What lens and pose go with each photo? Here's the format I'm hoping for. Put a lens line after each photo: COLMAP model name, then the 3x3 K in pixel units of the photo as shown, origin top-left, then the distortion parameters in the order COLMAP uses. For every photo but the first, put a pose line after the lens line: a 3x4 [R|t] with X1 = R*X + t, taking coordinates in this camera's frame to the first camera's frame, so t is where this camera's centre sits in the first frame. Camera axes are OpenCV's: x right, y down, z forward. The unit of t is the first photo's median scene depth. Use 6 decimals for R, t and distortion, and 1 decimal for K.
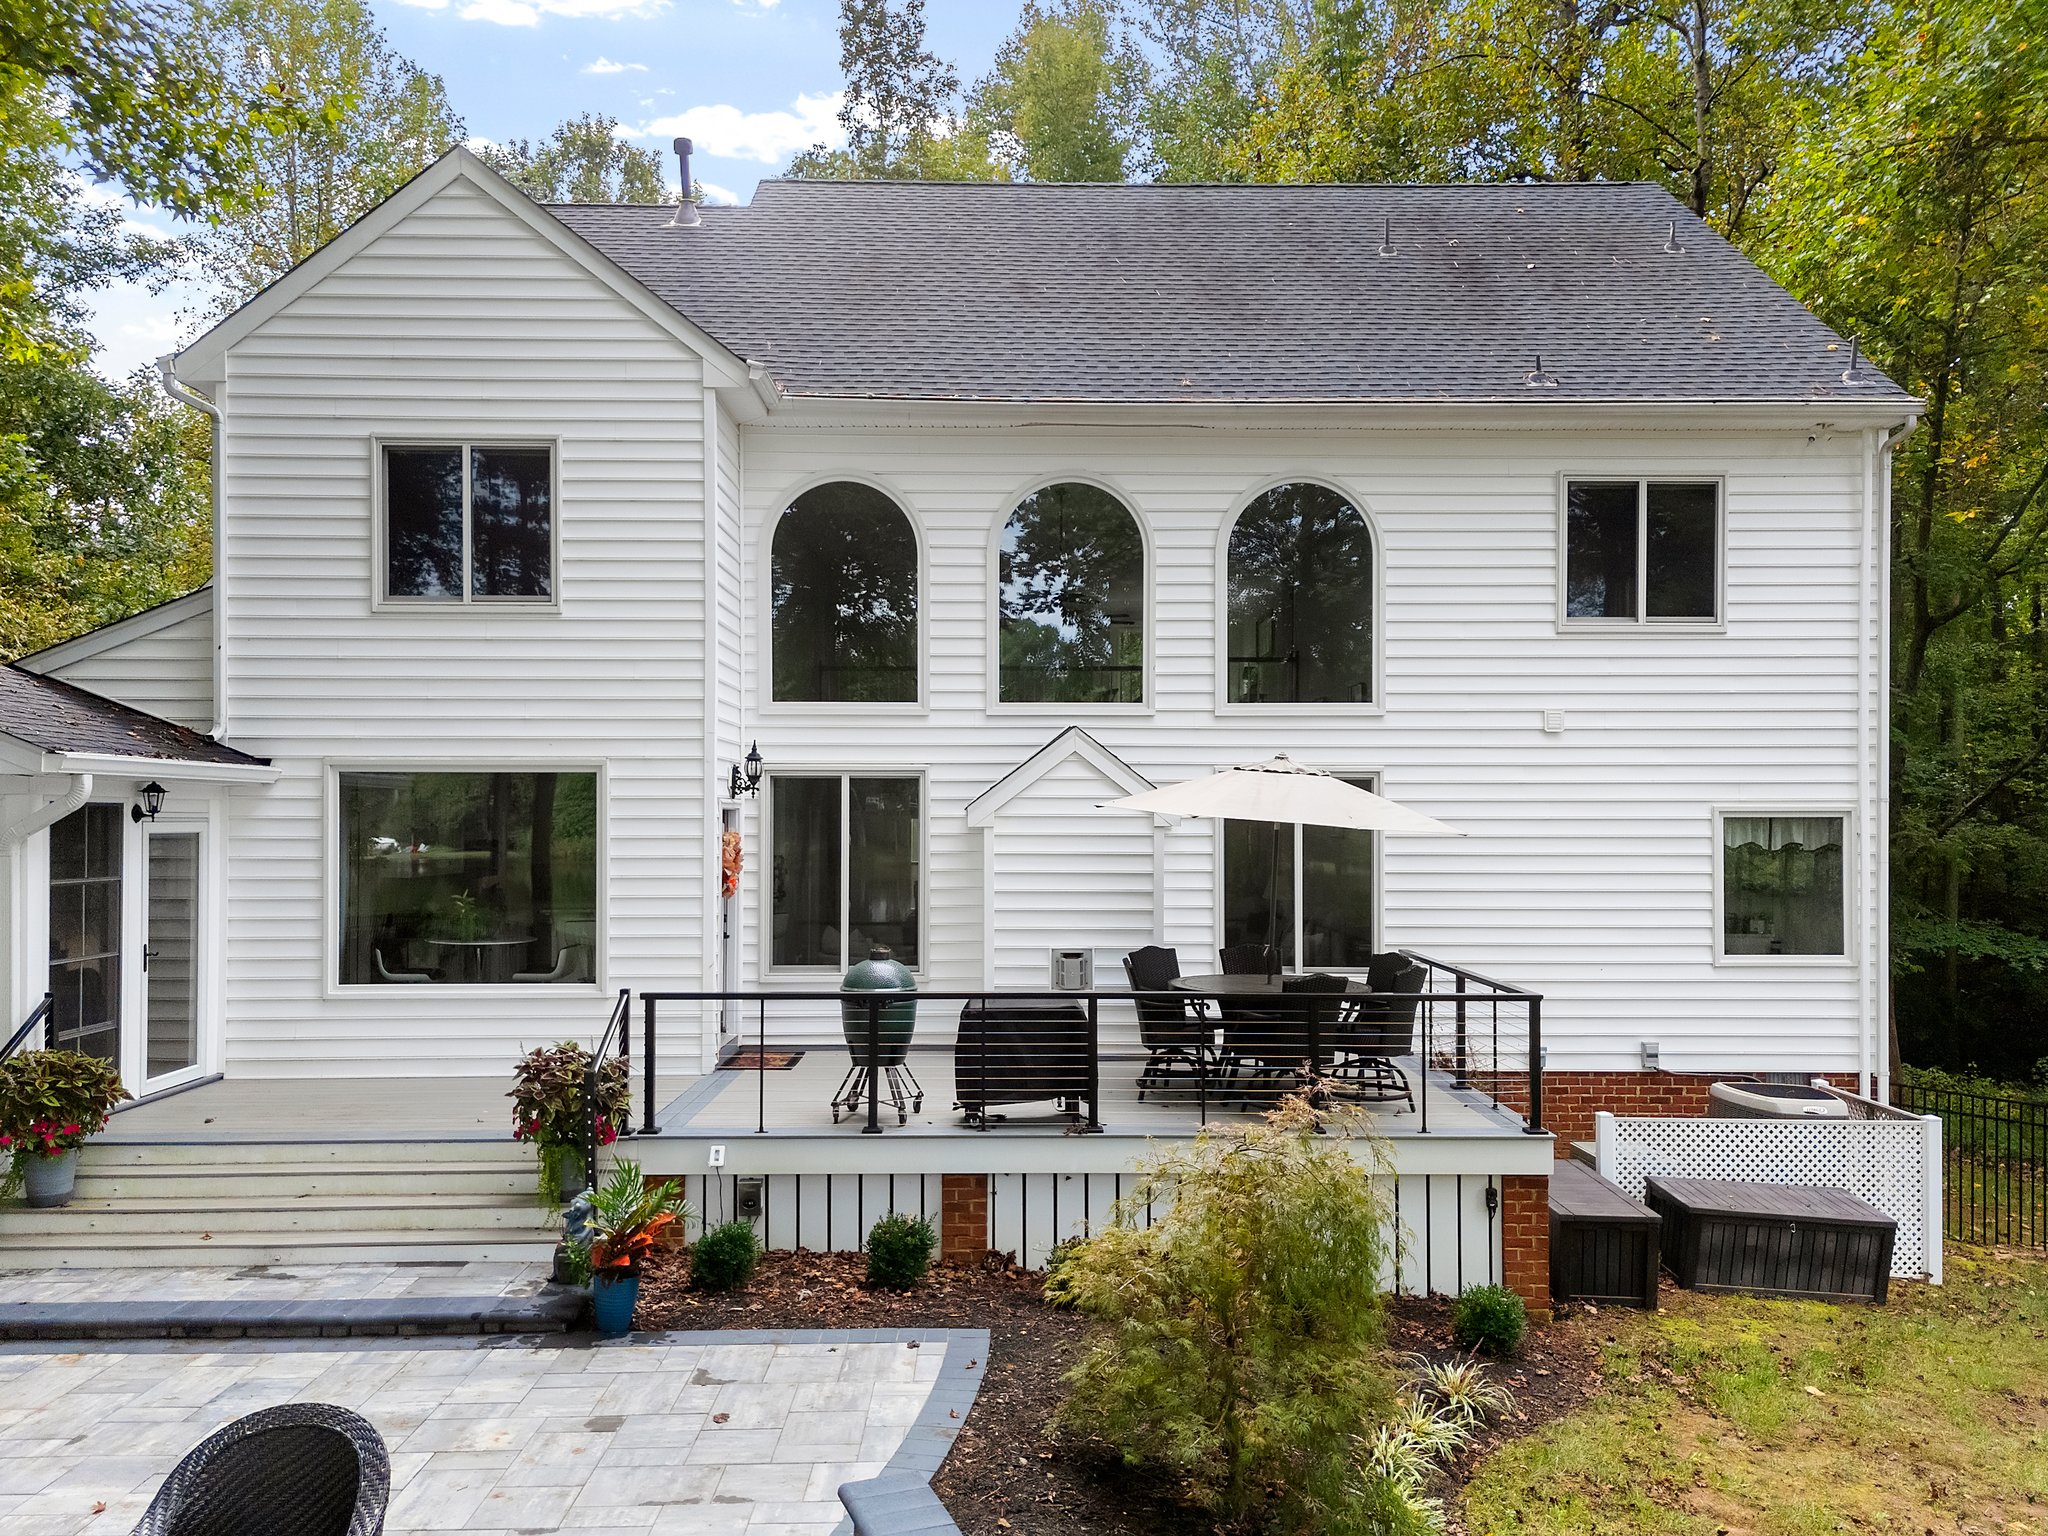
lens RADIAL K [[1478.6, 0, 1027.4], [0, 1478.6, 775.1], [0, 0, 1]] dist [0.063488, -0.059127]
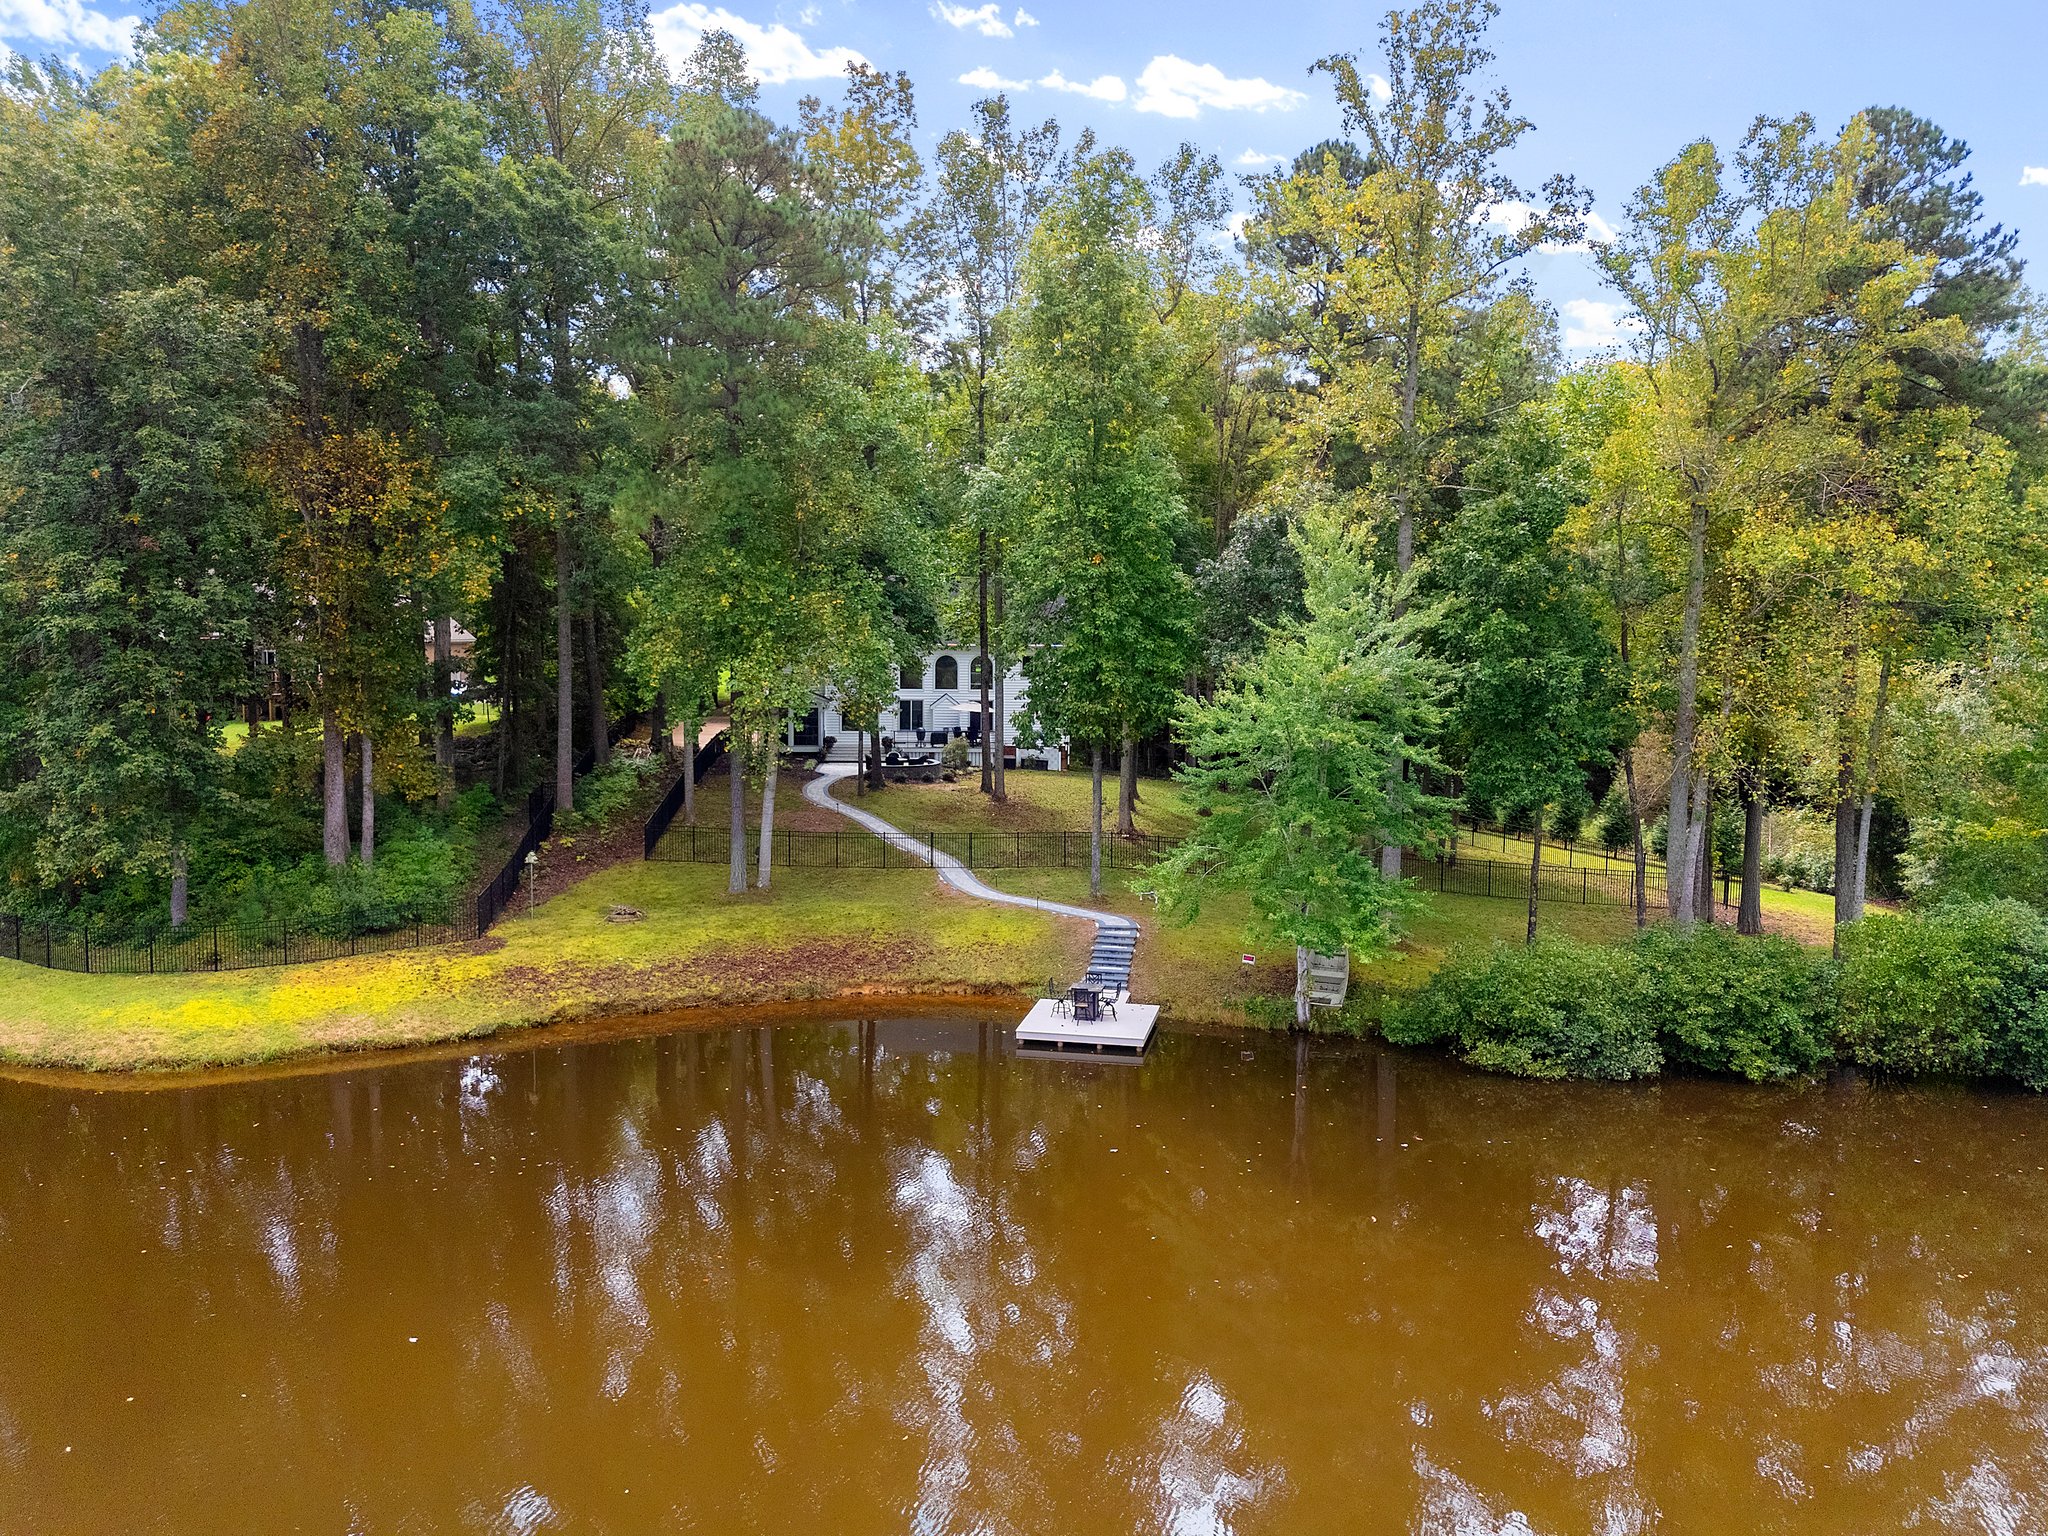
lens RADIAL K [[1478.6, 0, 1027.4], [0, 1478.6, 775.1], [0, 0, 1]] dist [0.063488, -0.059127]
pose [[0.998321, 0.002432, 0.057877, 0.011920], [-0.009615, 0.992215, 0.124169, -0.493422], [-0.057124, -0.124517, 0.990572, -5.579870]]
